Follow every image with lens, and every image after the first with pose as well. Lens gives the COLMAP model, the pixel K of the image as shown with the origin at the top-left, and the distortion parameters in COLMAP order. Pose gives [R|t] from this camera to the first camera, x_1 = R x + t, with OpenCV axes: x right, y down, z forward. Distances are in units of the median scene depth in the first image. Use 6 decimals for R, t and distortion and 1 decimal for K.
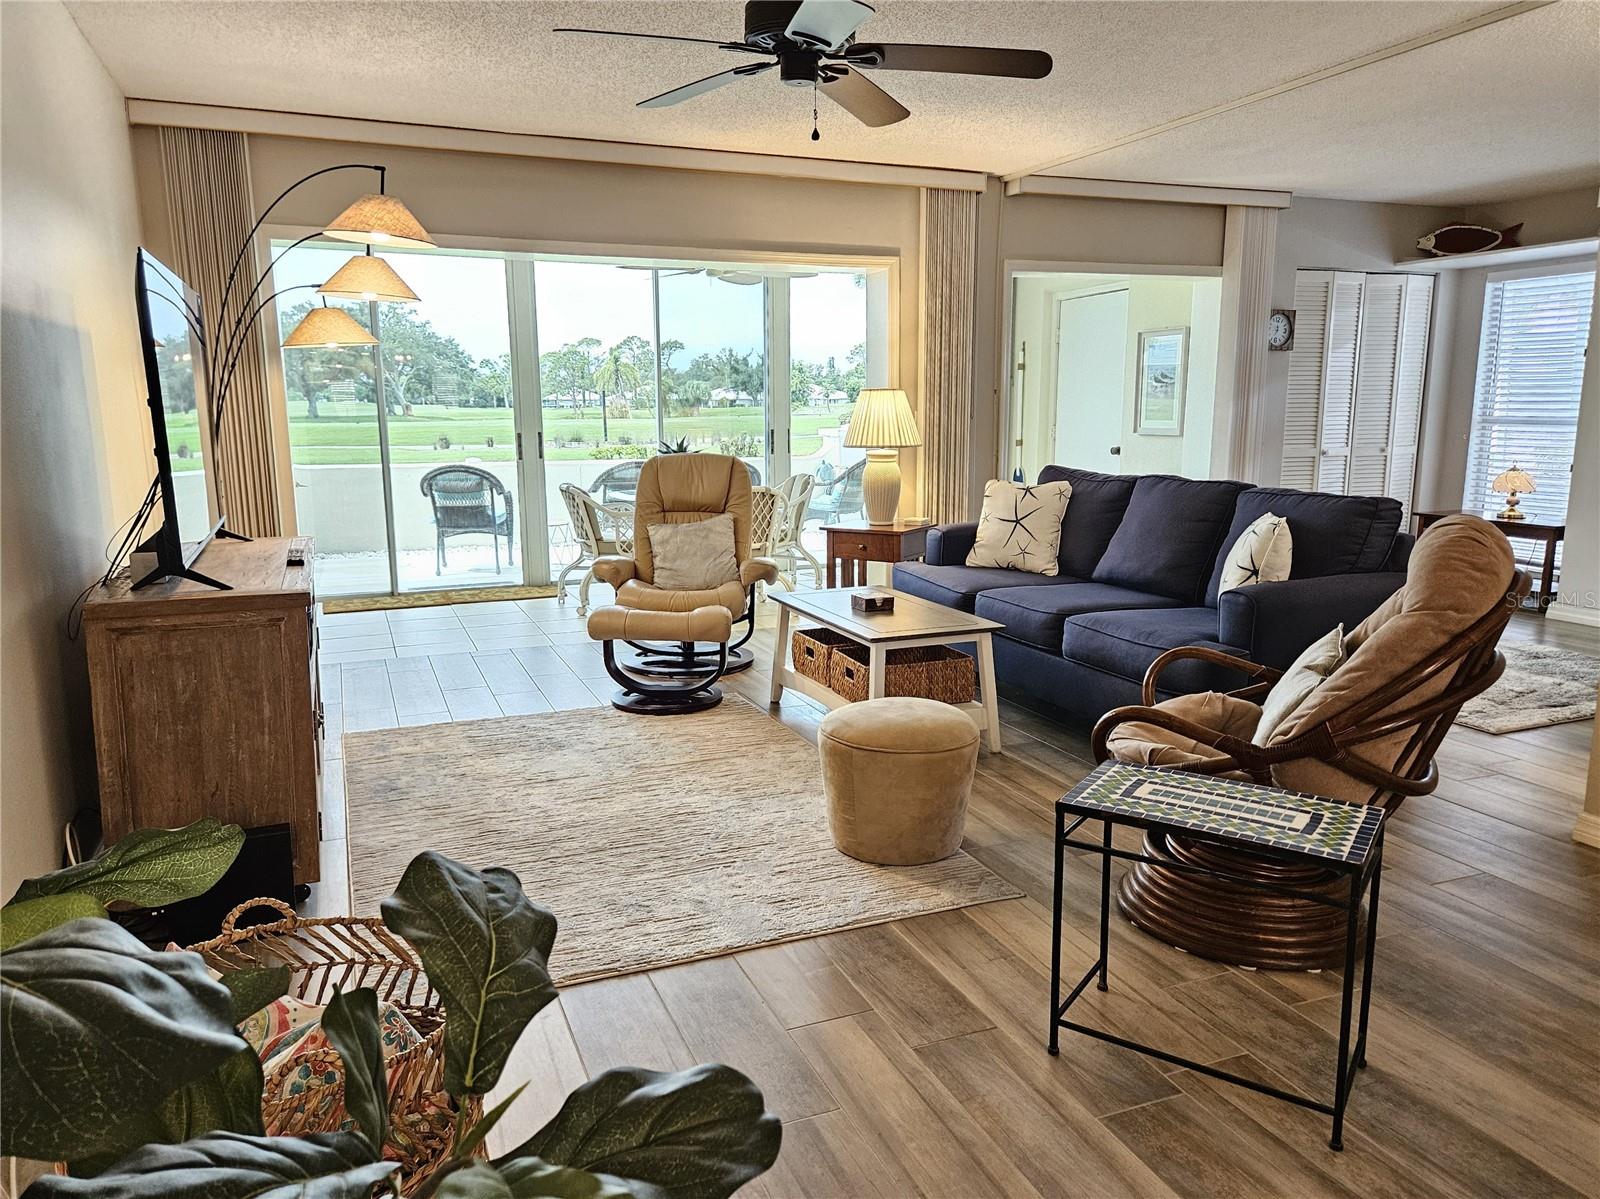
lens RADIAL K [[1108.4, 0, 792.5], [0, 1108.4, 607.0], [0, 0, 1]] dist [0.068651, -0.062704]
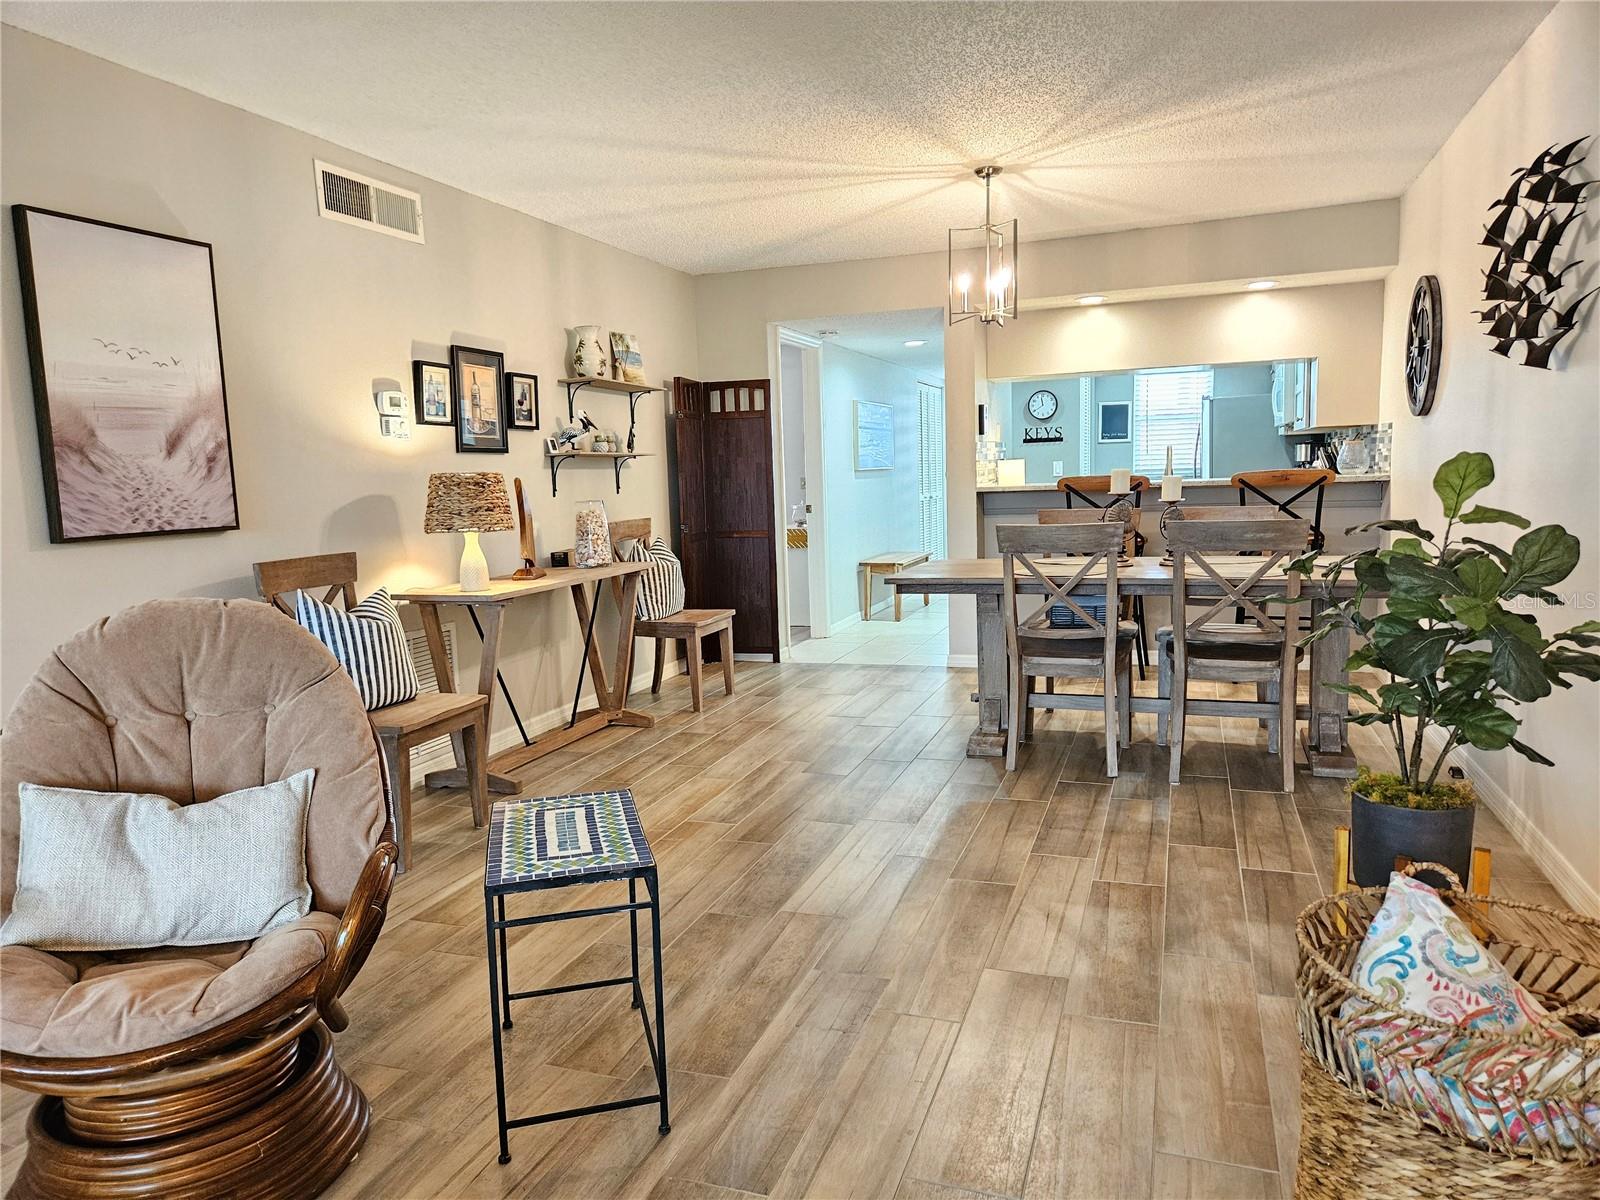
lens RADIAL K [[1063.9, 0, 800.0], [0, 1063.9, 600.0], [0, 0, 1]] dist [0.070398, -0.062361]
pose [[-0.744644, -0.047903, 0.665741, -0.310270], [0.158717, 0.956103, 0.246324, -0.170338], [-0.648317, 0.289088, -0.704353, 1.009453]]
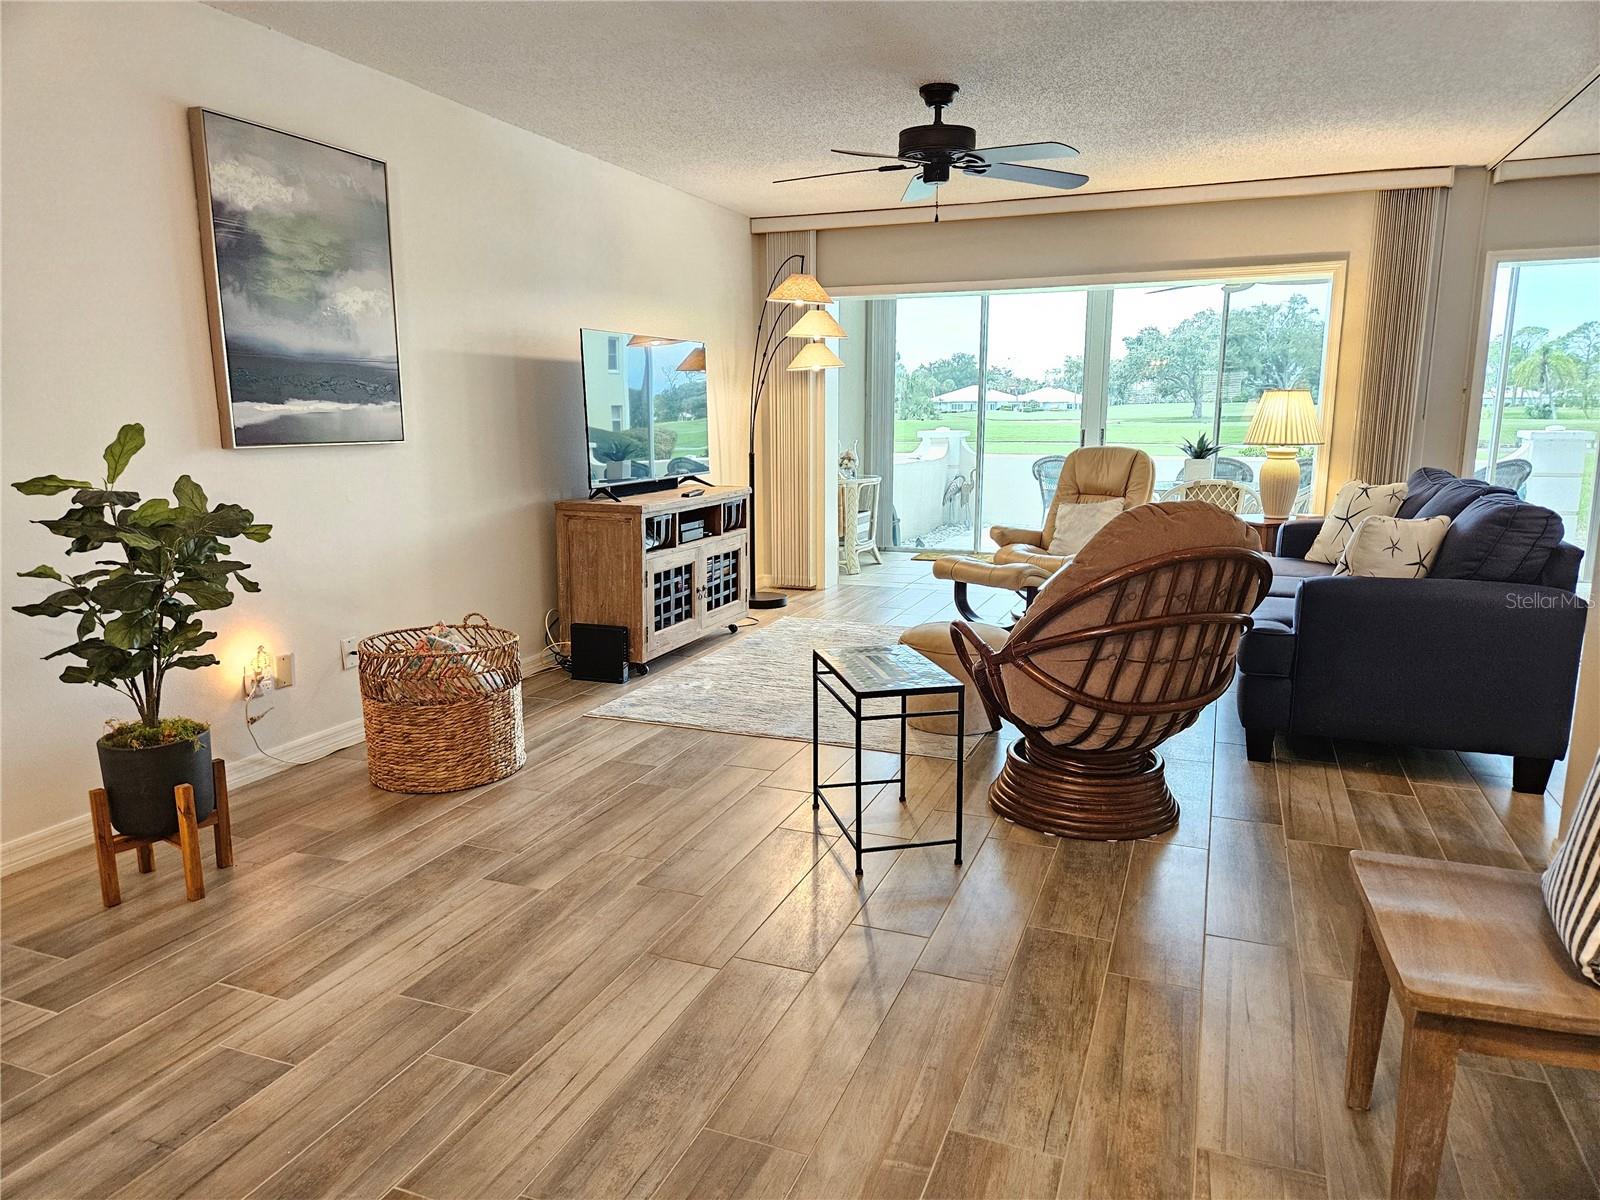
lens RADIAL K [[1065.0, 0, 799.0], [0, 1065.0, 608.2], [0, 0, 1]] dist [0.072715, -0.063361]
pose [[0.723205, 0.132009, -0.677900, 0.852371], [-0.126924, 0.990249, 0.057427, 0.017529], [0.678870, 0.044510, 0.732908, -0.108707]]
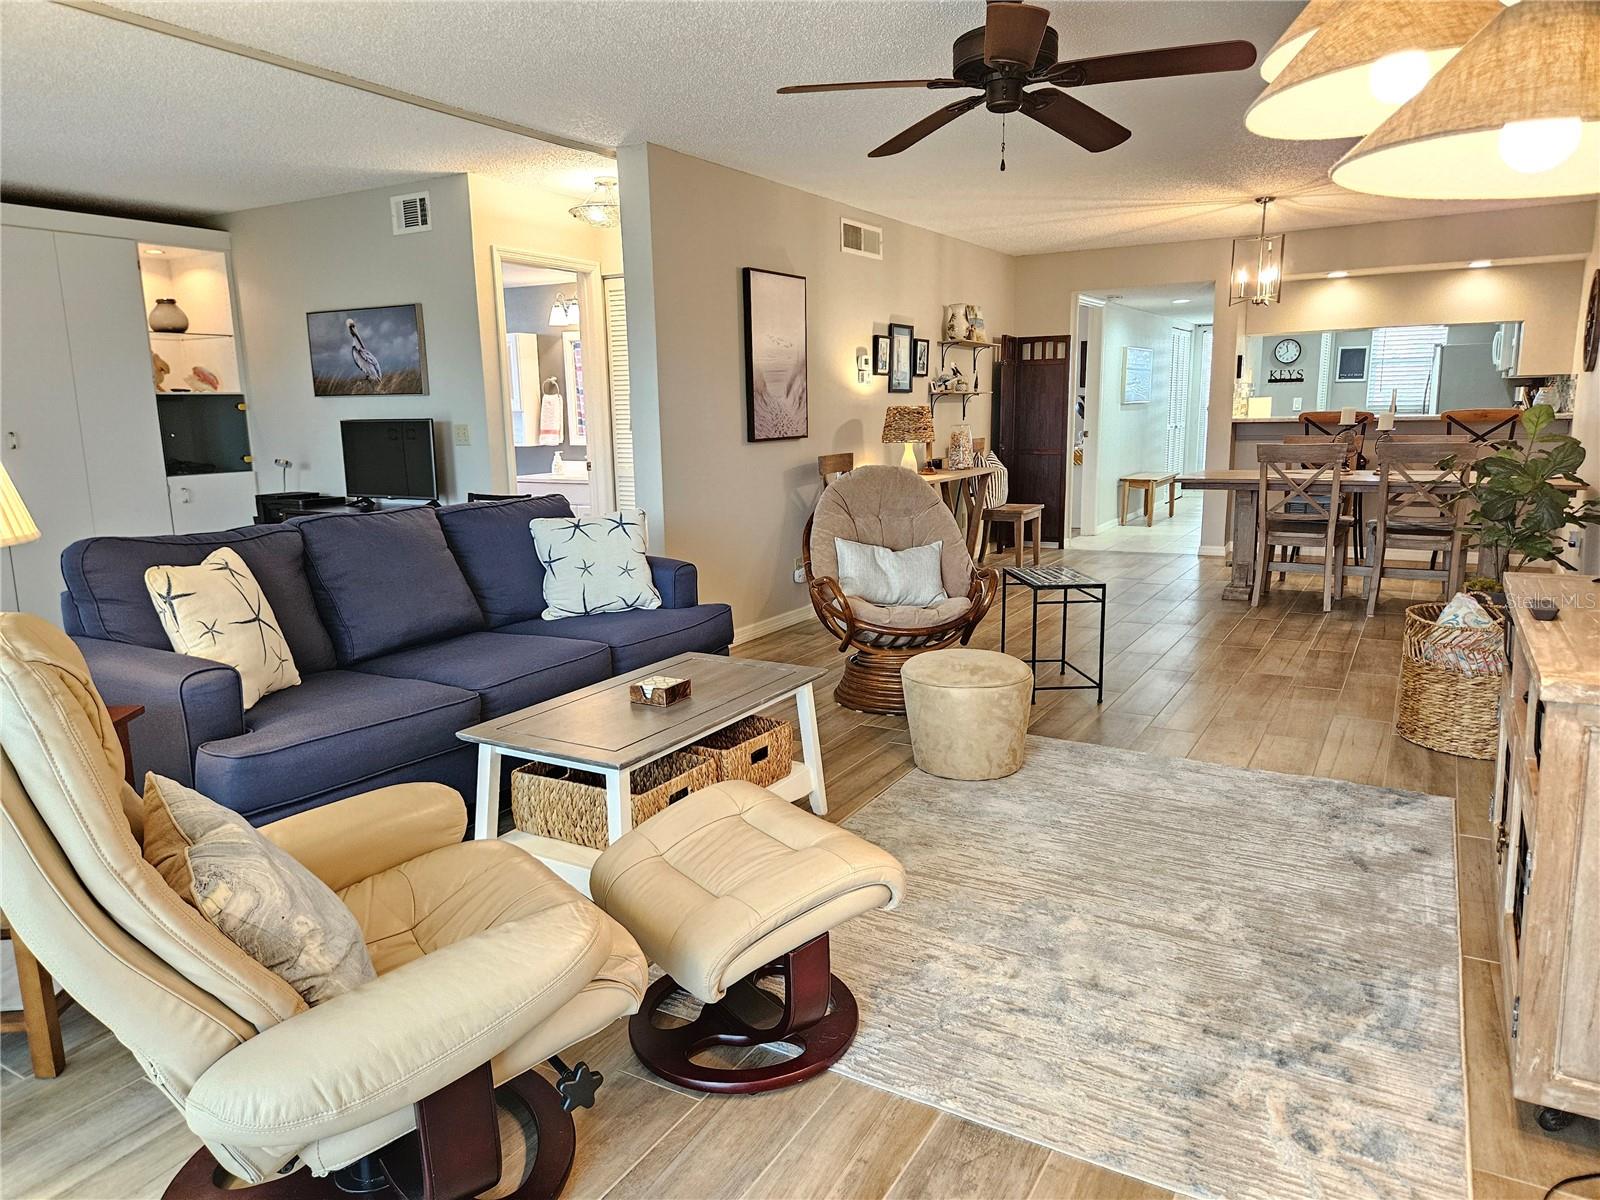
lens RADIAL K [[1076.6, 0, 789.7], [0, 1076.6, 601.4], [0, 0, 1]] dist [0.075587, -0.055055]
pose [[-0.608902, -0.124449, 0.783422, -0.716418], [0.165697, 0.945876, 0.279040, -0.332726], [-0.775747, 0.299718, -0.555325, 1.802280]]
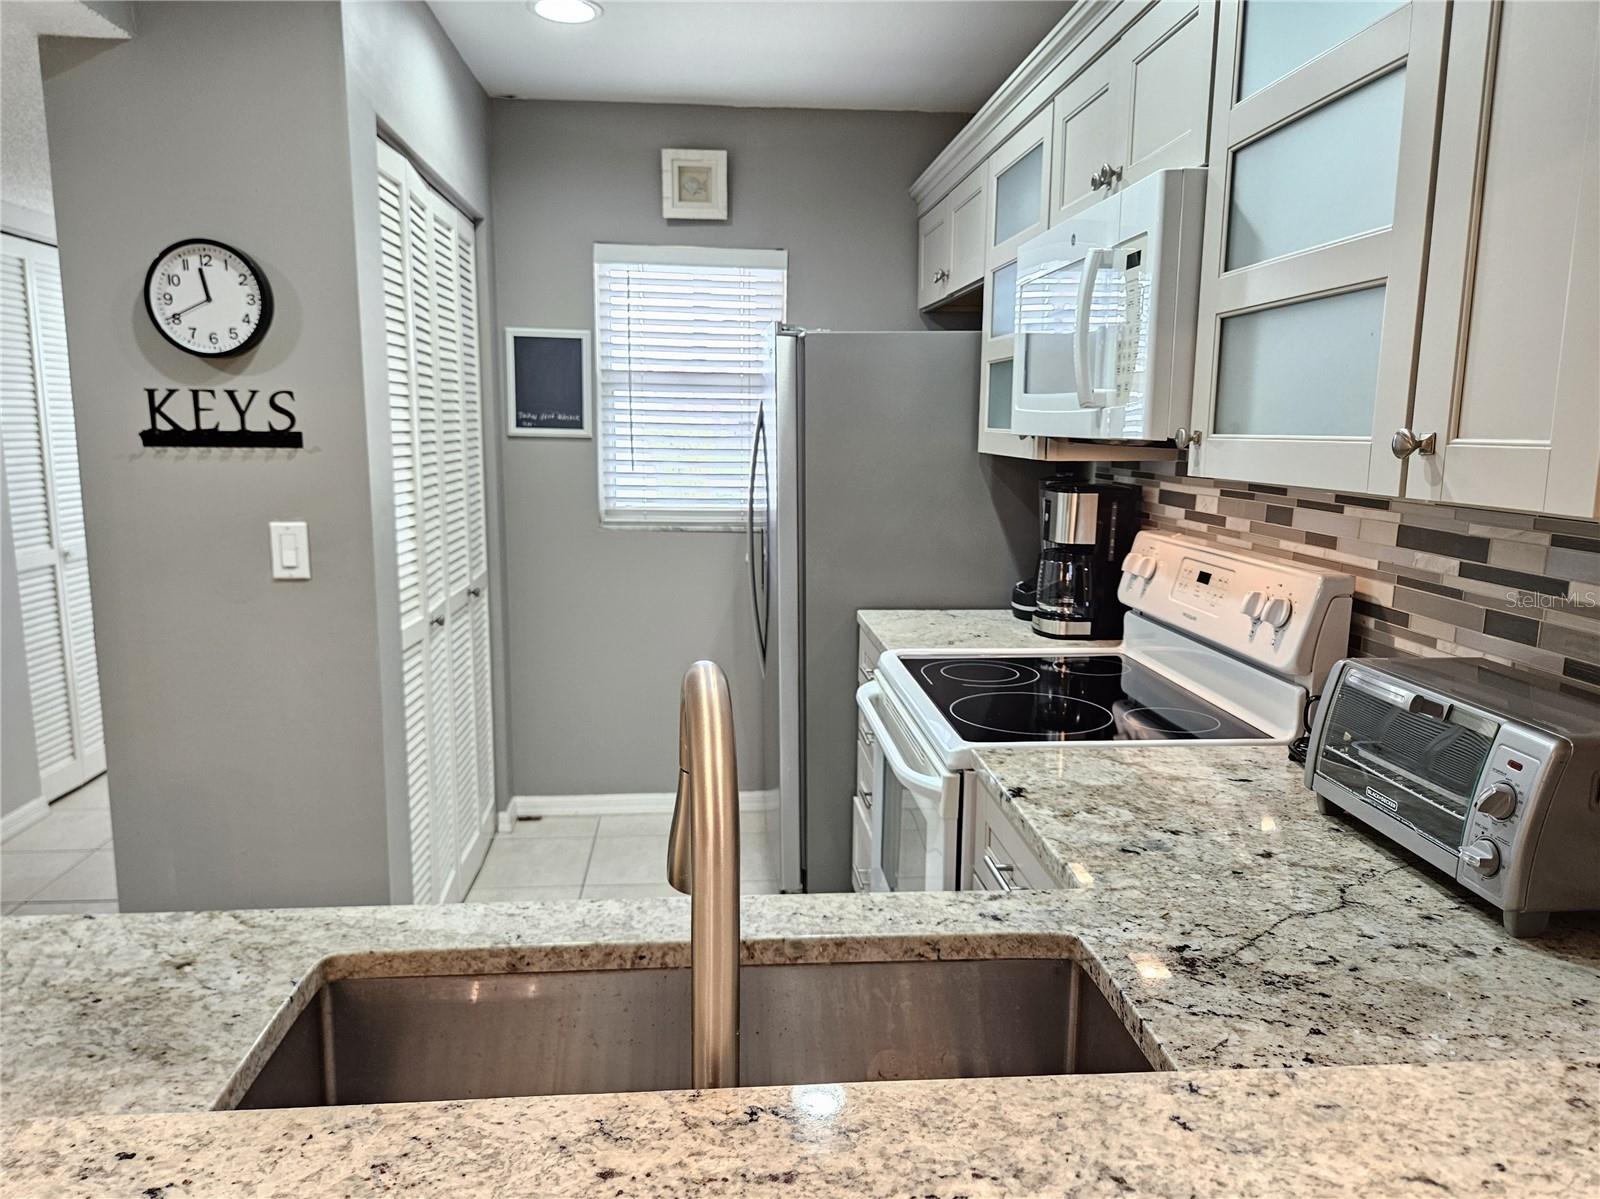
lens RADIAL K [[1133.1, 0, 792.4], [0, 1133.1, 613.7], [0, 0, 1]] dist [0.073198, -0.062797]
pose [[-0.954796, -0.053704, 0.292370, 0.455738], [0.049963, 0.940560, 0.335933, 0.074935], [-0.293033, 0.335355, -0.895360, -0.762045]]
